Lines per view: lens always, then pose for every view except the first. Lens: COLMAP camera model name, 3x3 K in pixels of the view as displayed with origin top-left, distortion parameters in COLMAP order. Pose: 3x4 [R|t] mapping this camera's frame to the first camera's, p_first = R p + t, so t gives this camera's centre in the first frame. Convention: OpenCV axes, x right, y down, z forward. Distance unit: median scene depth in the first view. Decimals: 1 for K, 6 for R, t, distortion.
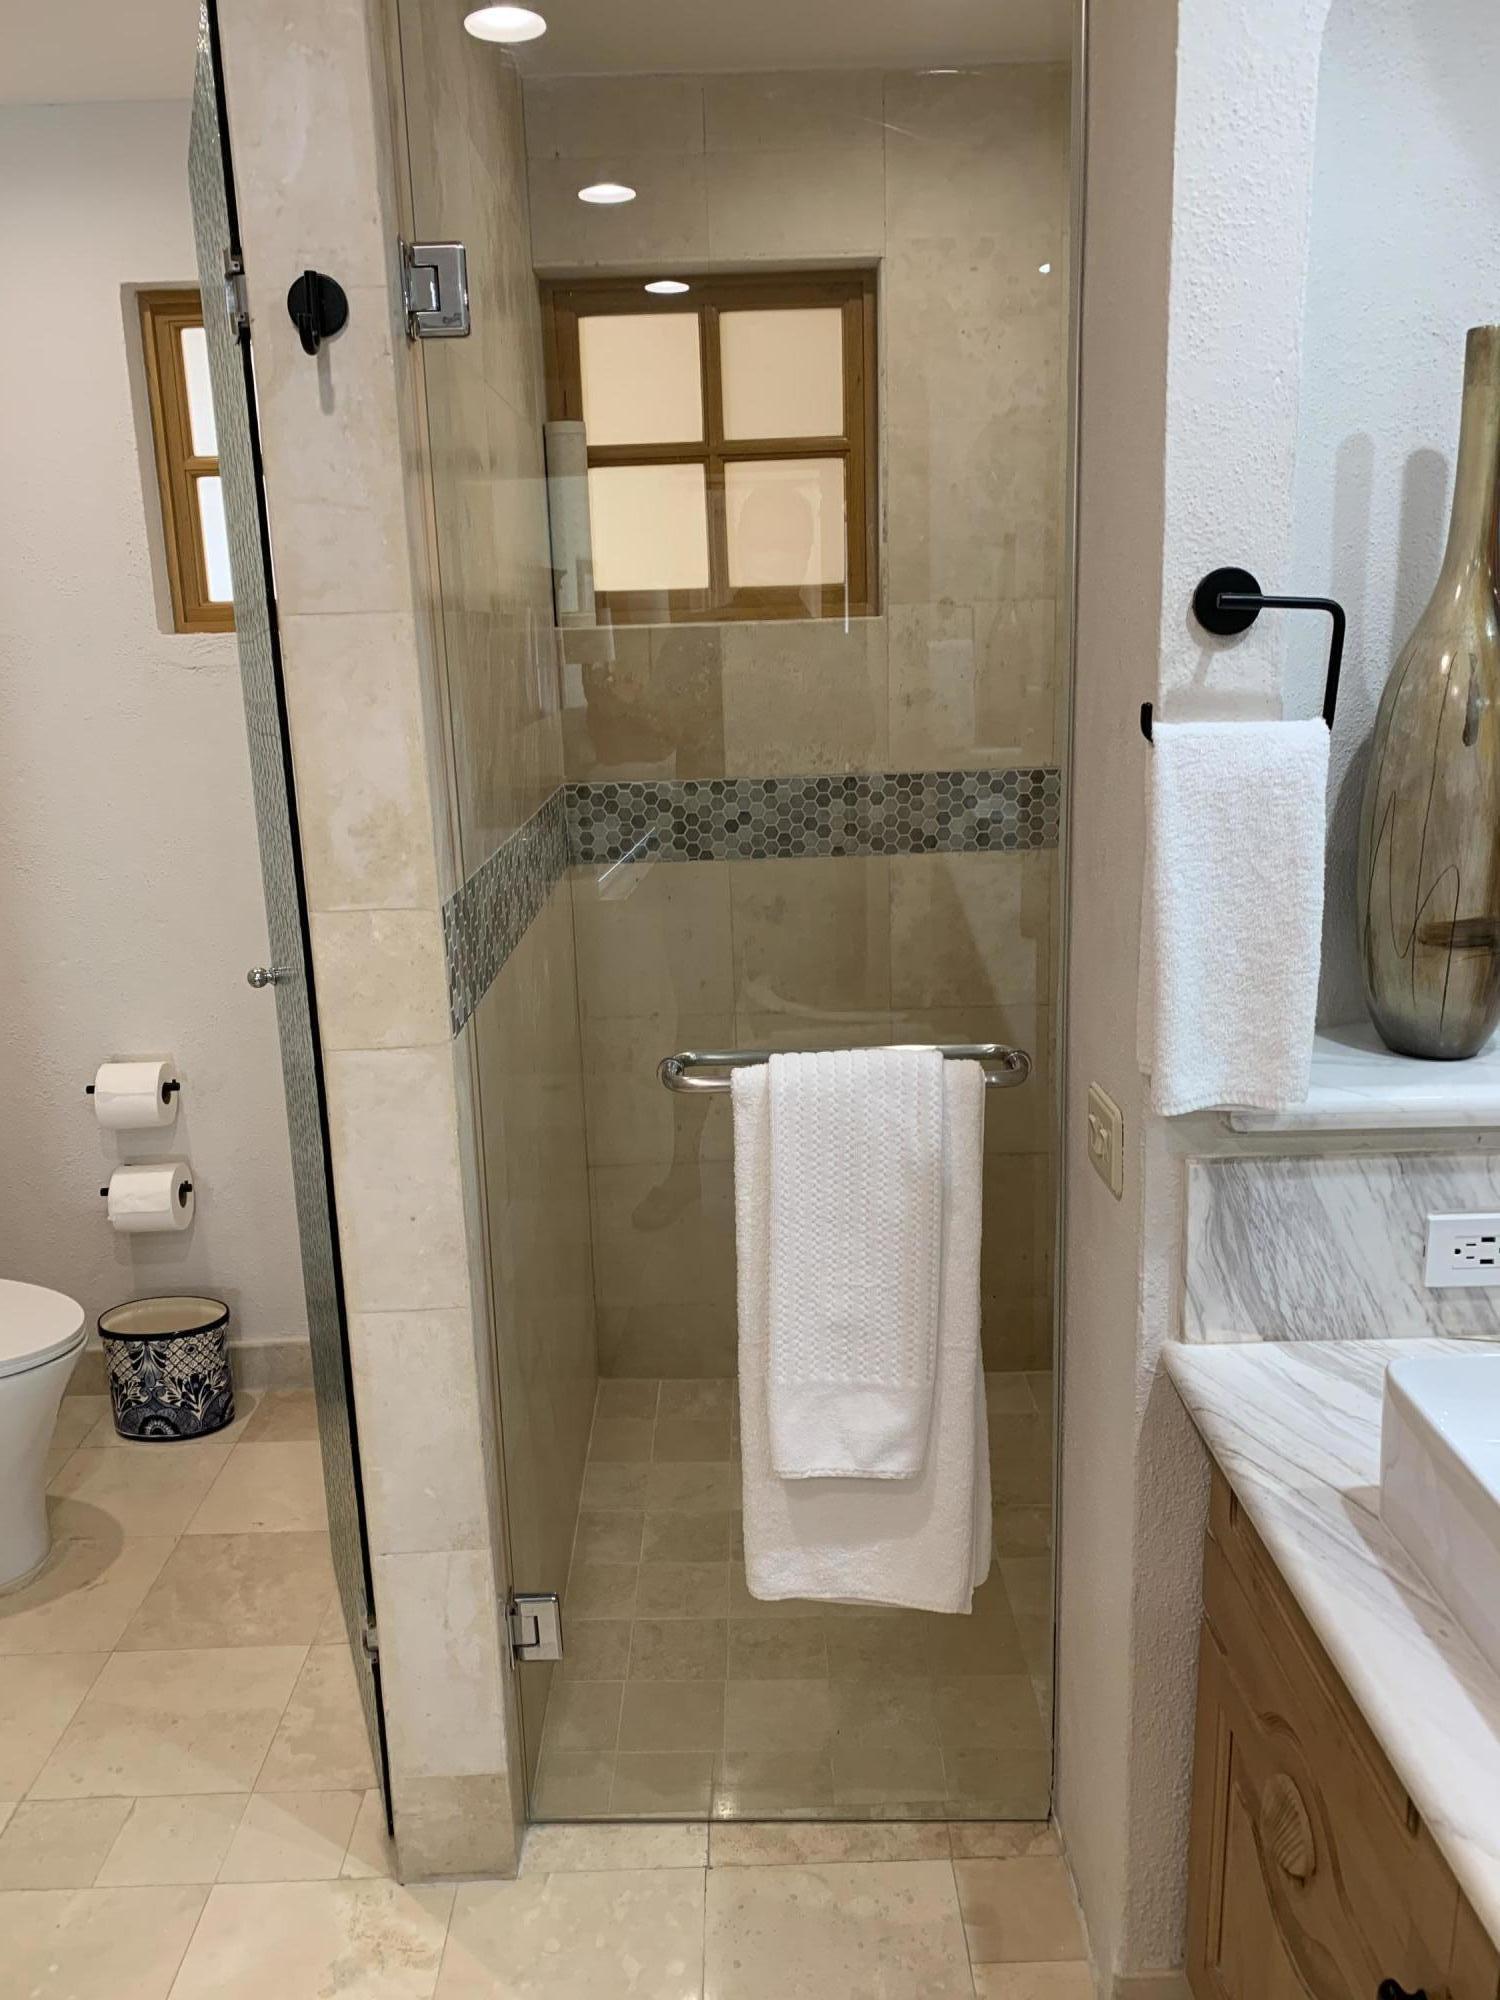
lens RADIAL K [[1544.4, 0, 754.7], [0, 1544.4, 1002.5], [0, 0, 1]] dist [0.019077, -0.020610]
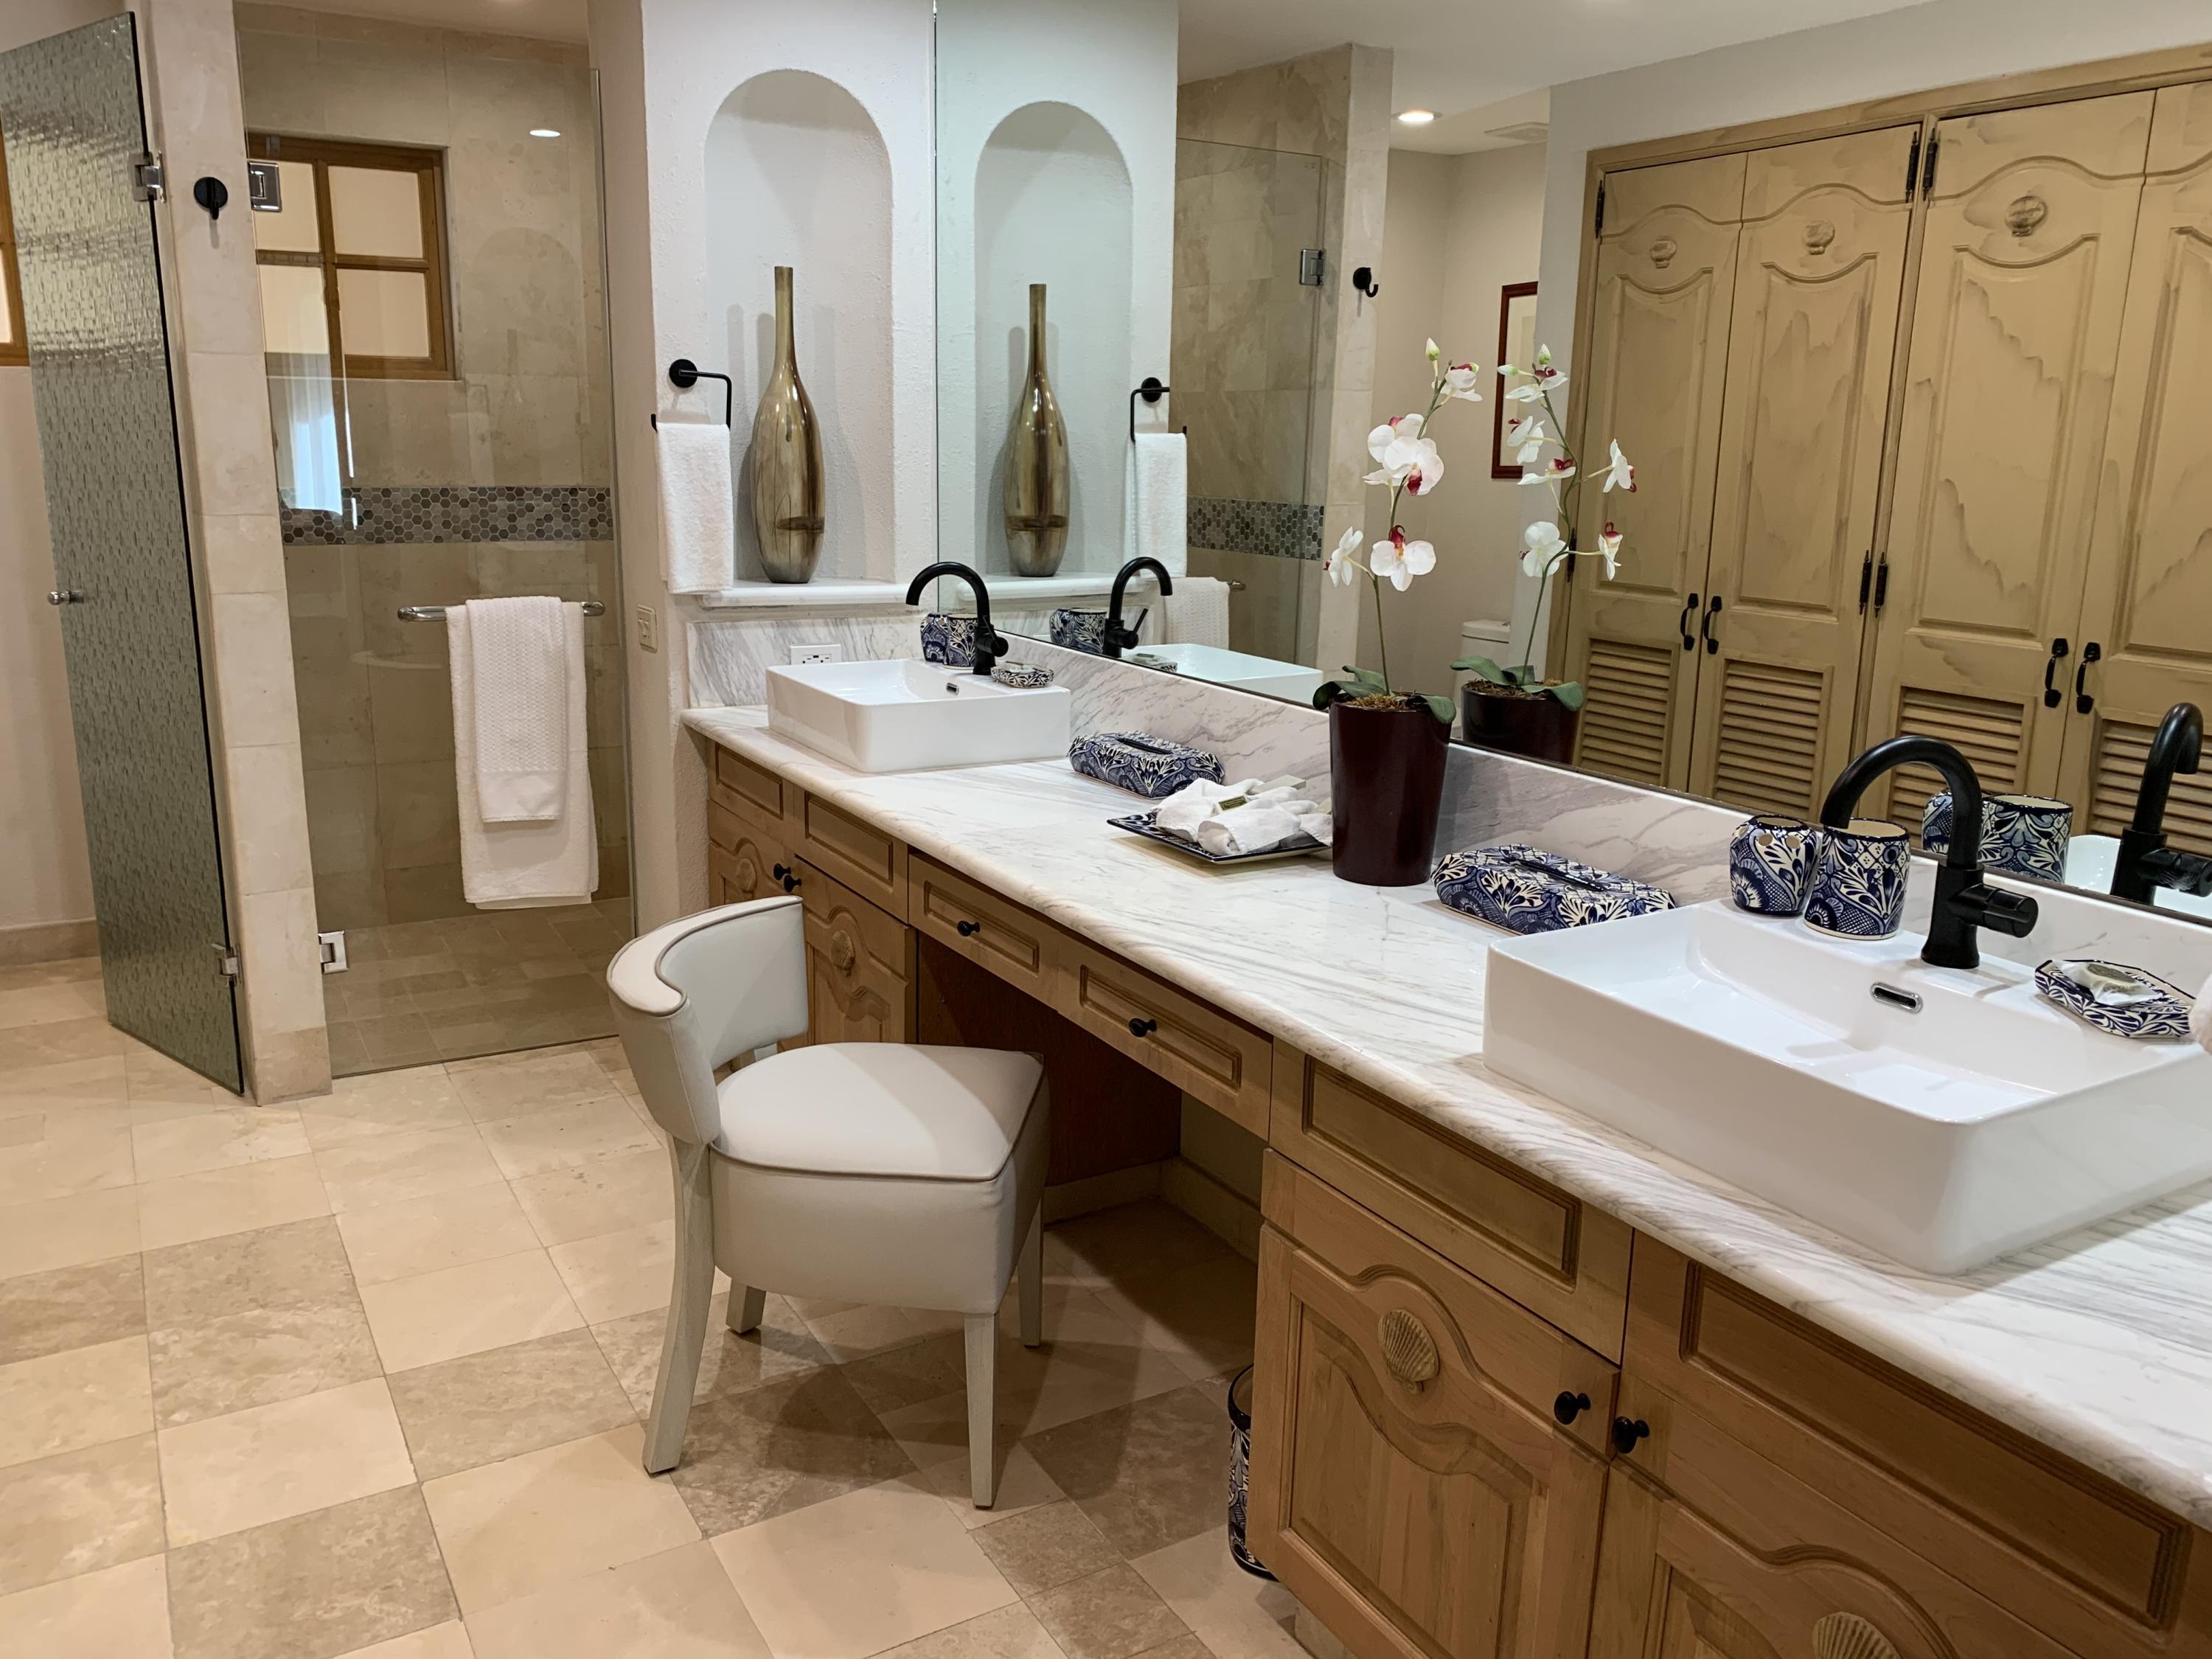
lens RADIAL K [[1708.1, 0, 1086.1], [0, 1708.1, 821.8], [0, 0, 1]] dist [0.019077, -0.020610]
pose [[0.873236, -0.065278, 0.482905, -0.332379], [0.072949, 0.997331, 0.002904, 0.329177], [-0.481806, 0.032691, 0.875668, -1.116018]]
